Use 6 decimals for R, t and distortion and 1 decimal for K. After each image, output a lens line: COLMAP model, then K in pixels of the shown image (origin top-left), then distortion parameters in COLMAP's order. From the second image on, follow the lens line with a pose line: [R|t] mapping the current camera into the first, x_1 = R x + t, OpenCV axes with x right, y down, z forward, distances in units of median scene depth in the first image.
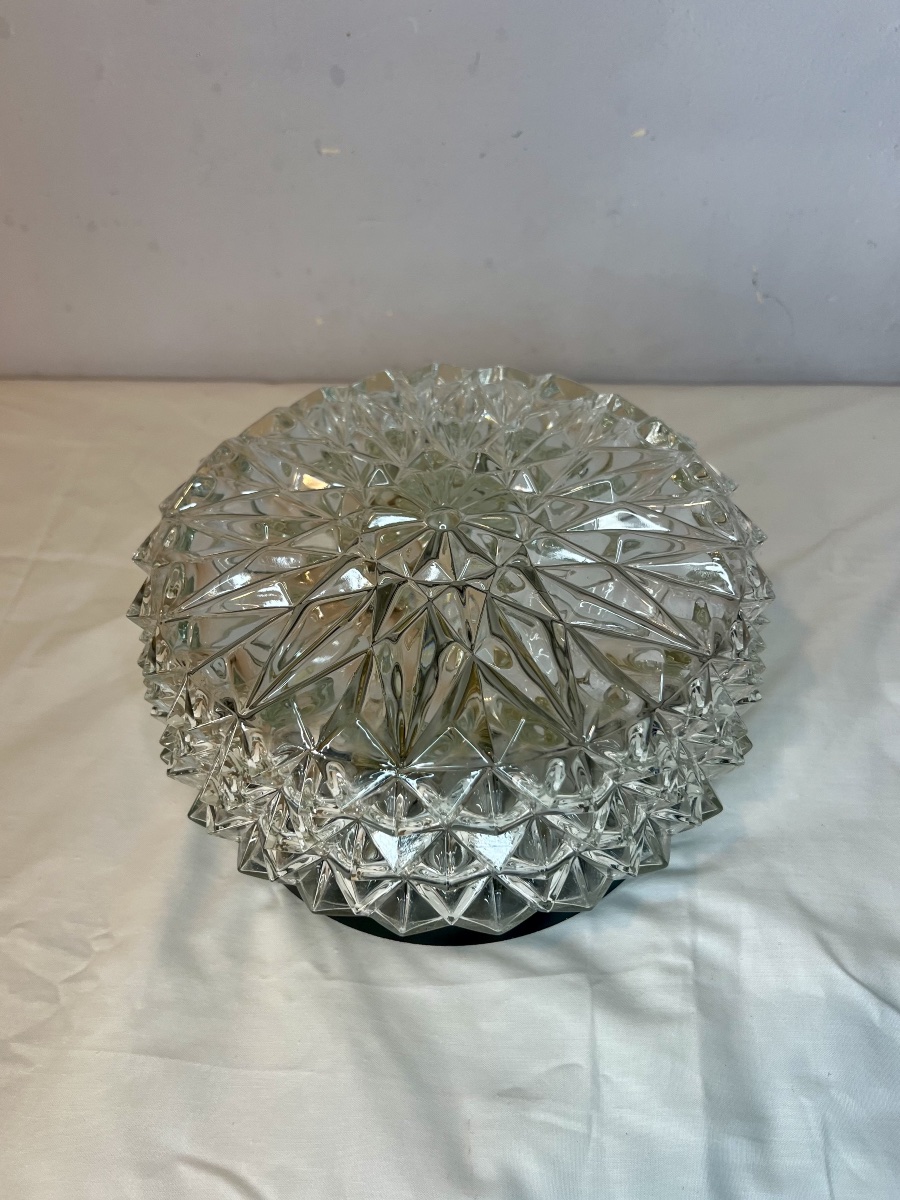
lens RADIAL K [[907.6, 0, 447.6], [0, 907.6, 602.4], [0, 0, 1]] dist [-0.009586, -0.006260]
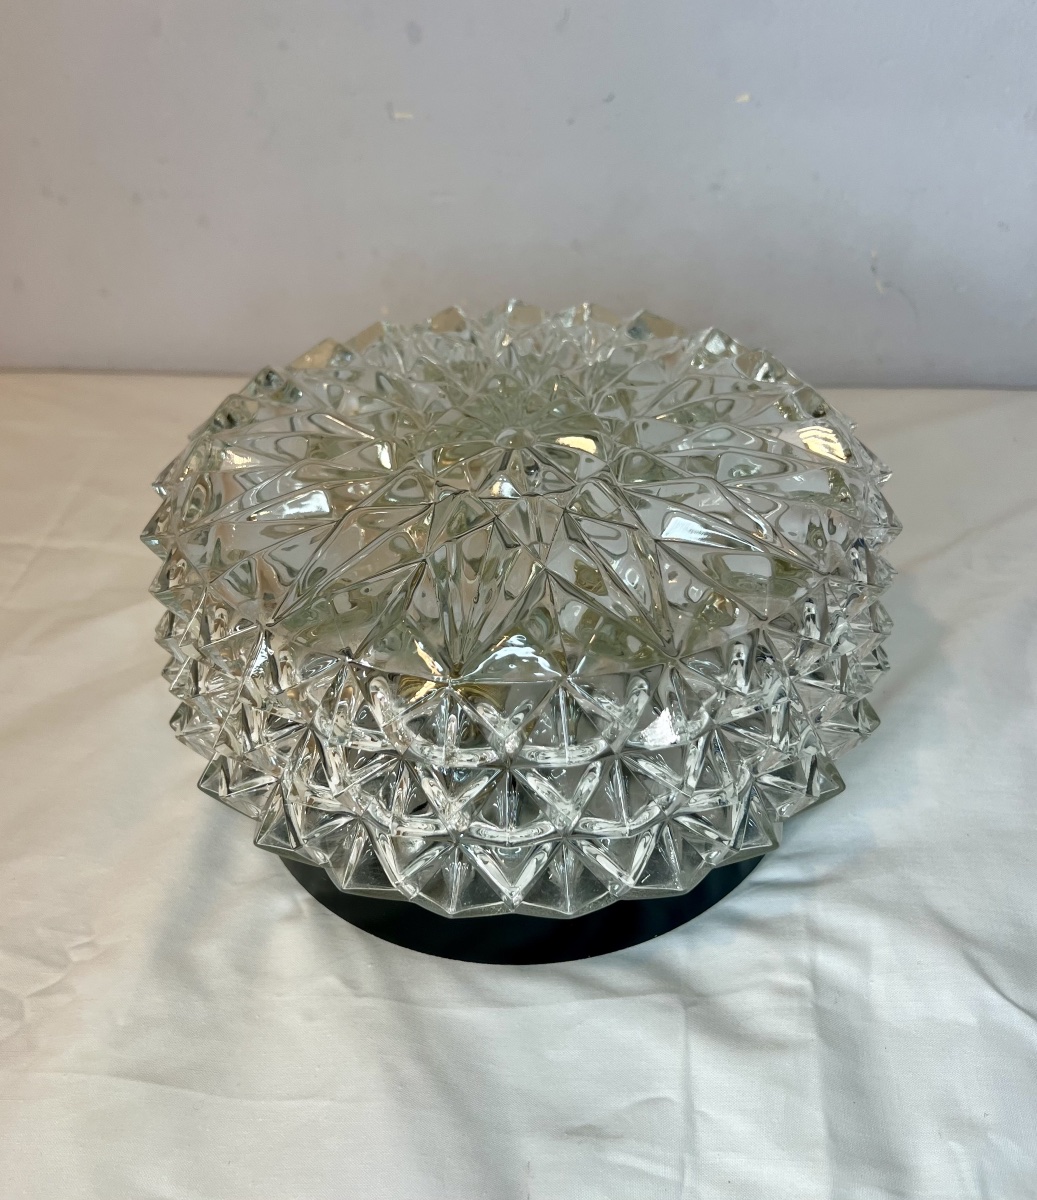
lens RADIAL K [[1051.7, 0, 523.0], [0, 1051.7, 599.4], [0, 0, 1]] dist [-0.015582, -0.000675]
pose [[0.999737, 0.022159, -0.005905, 0.012102], [-0.022739, 0.991247, -0.130044, 0.186316], [0.002971, 0.130144, 0.991491, 0.030702]]
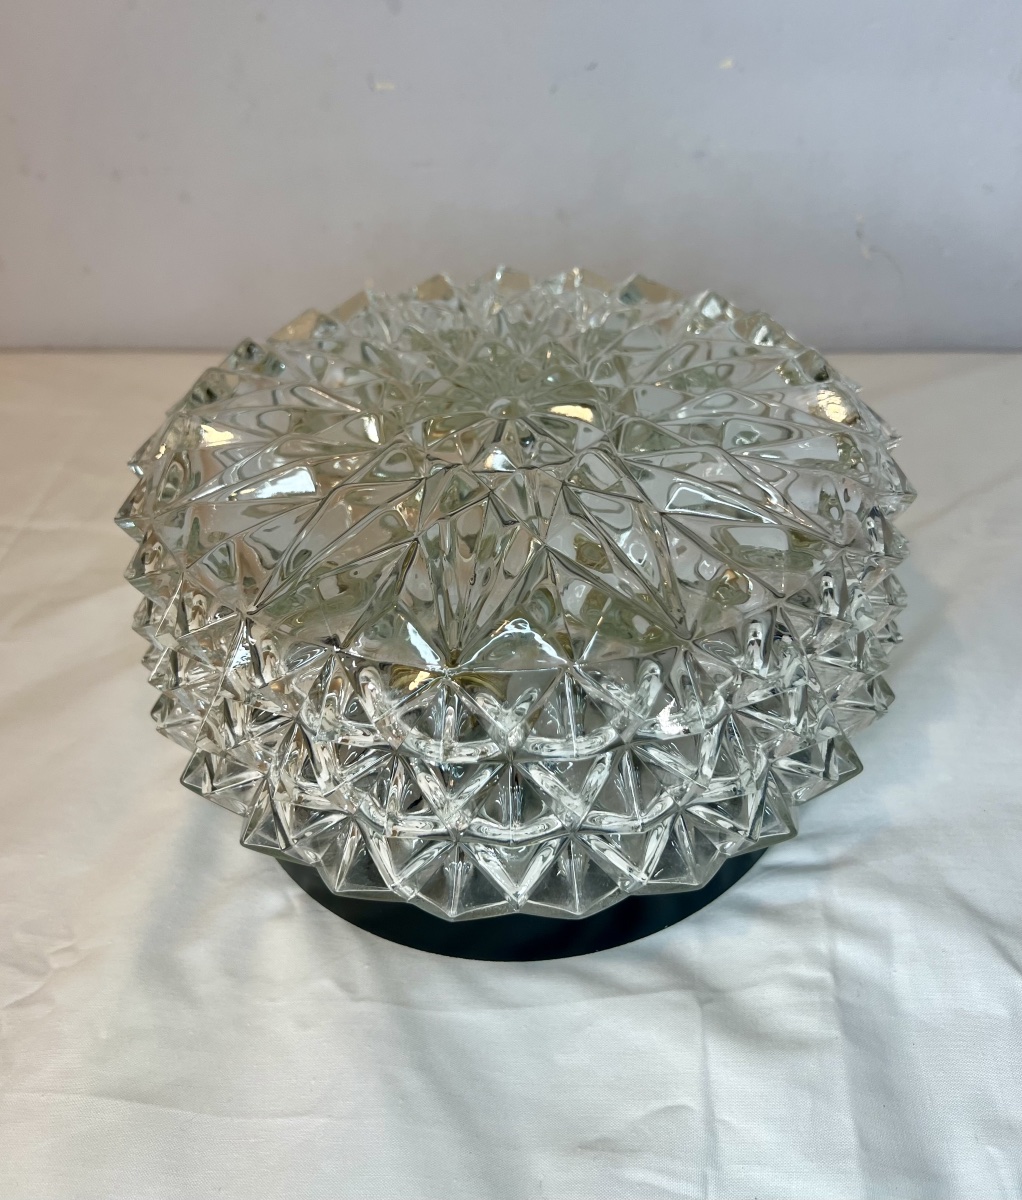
lens RADIAL K [[1009.4, 0, 520.9], [0, 1009.4, 560.5], [0, 0, 1]] dist [-0.023292, 0.006333]
pose [[0.999974, 0.002410, 0.006790, 0.000846], [-0.001470, 0.990830, -0.135108, 0.165200], [-0.007053, 0.135094, 0.990808, 0.114023]]
